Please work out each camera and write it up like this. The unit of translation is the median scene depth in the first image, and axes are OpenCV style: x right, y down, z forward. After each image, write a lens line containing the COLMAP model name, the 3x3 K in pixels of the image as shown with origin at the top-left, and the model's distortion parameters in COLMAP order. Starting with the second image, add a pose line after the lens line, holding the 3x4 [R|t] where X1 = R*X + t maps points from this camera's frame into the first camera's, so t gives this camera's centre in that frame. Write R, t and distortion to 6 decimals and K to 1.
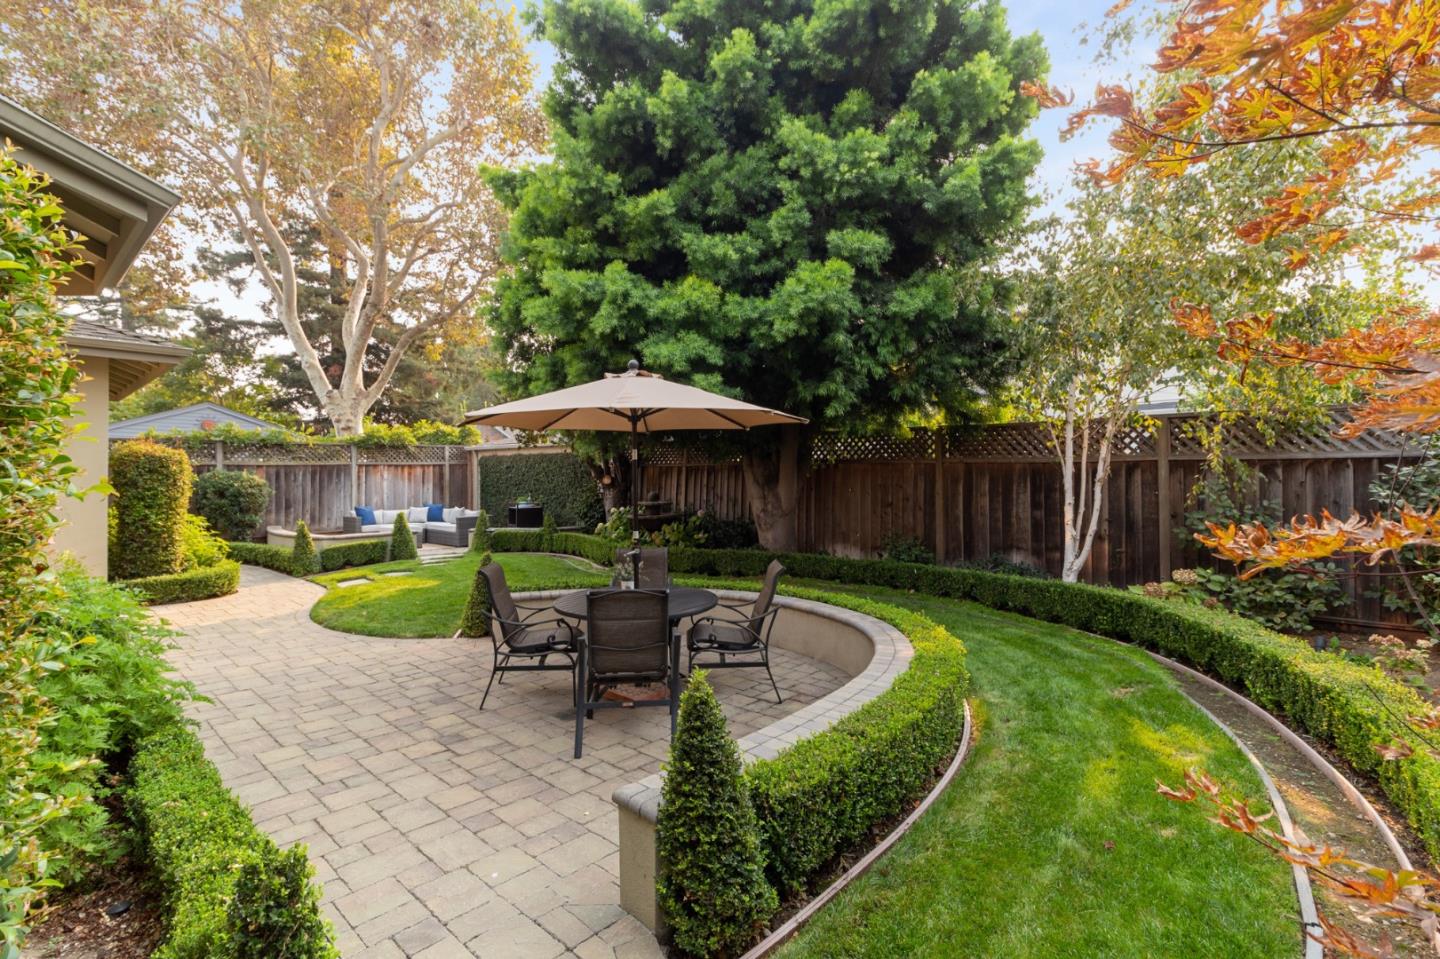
lens RADIAL K [[678.7, 0, 718.5], [0, 678.7, 471.1], [0, 0, 1]] dist [-0.001286, 0.001823]
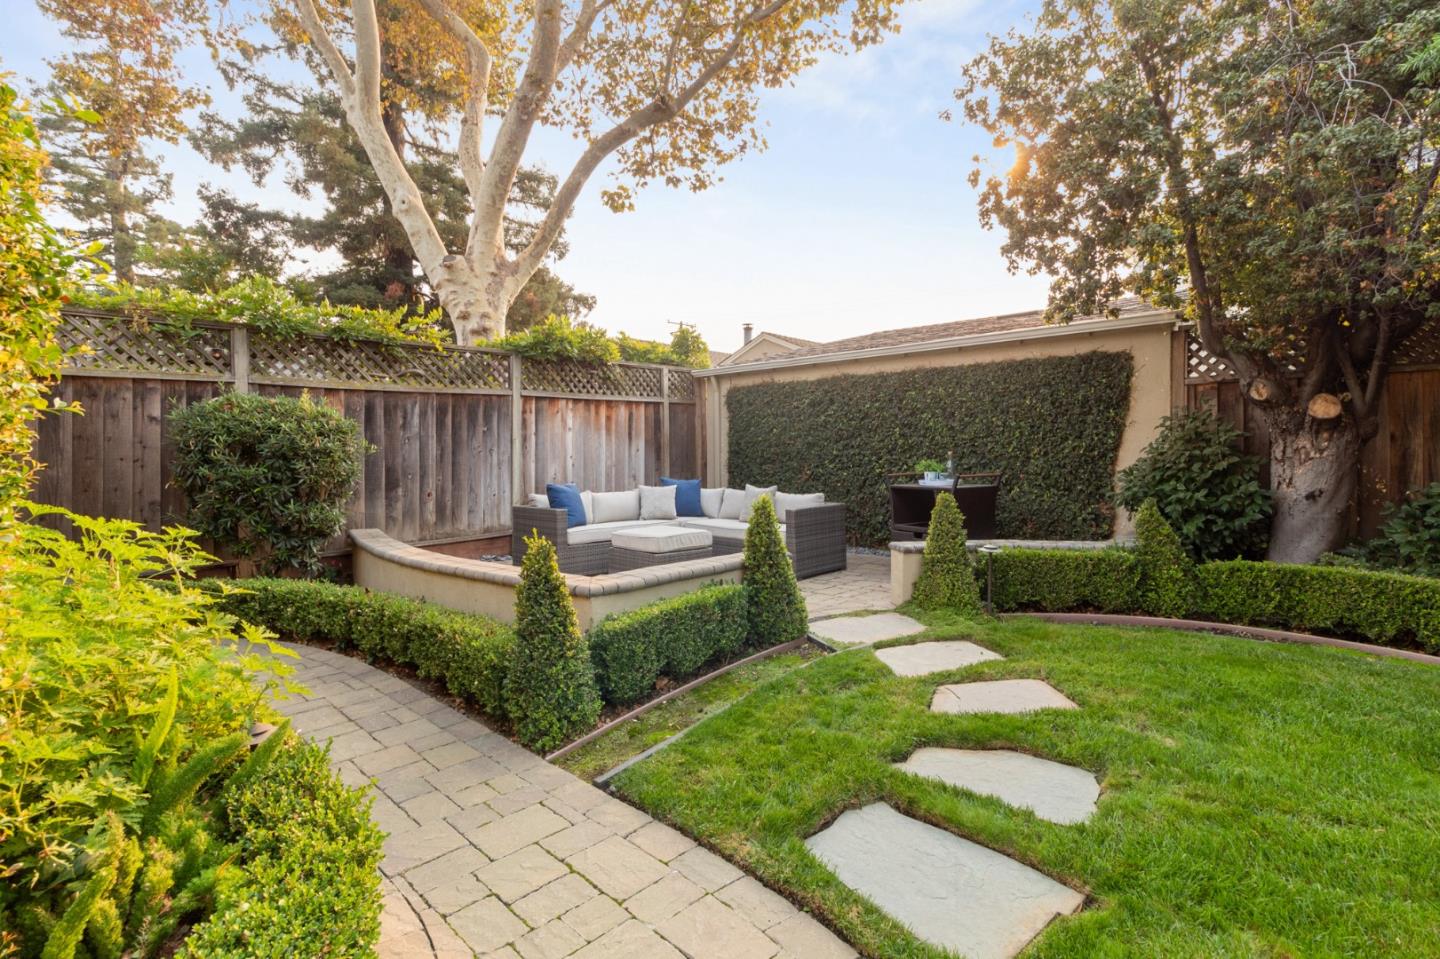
lens RADIAL K [[678.7, 0, 702.7], [0, 678.7, 455.4], [0, 0, 1]] dist [-0.001286, 0.001823]
pose [[0.999595, -0.001392, -0.028417, -0.387267], [0.001775, 0.999908, 0.013460, 0.025875], [0.028396, -0.013505, 0.999506, 0.519952]]
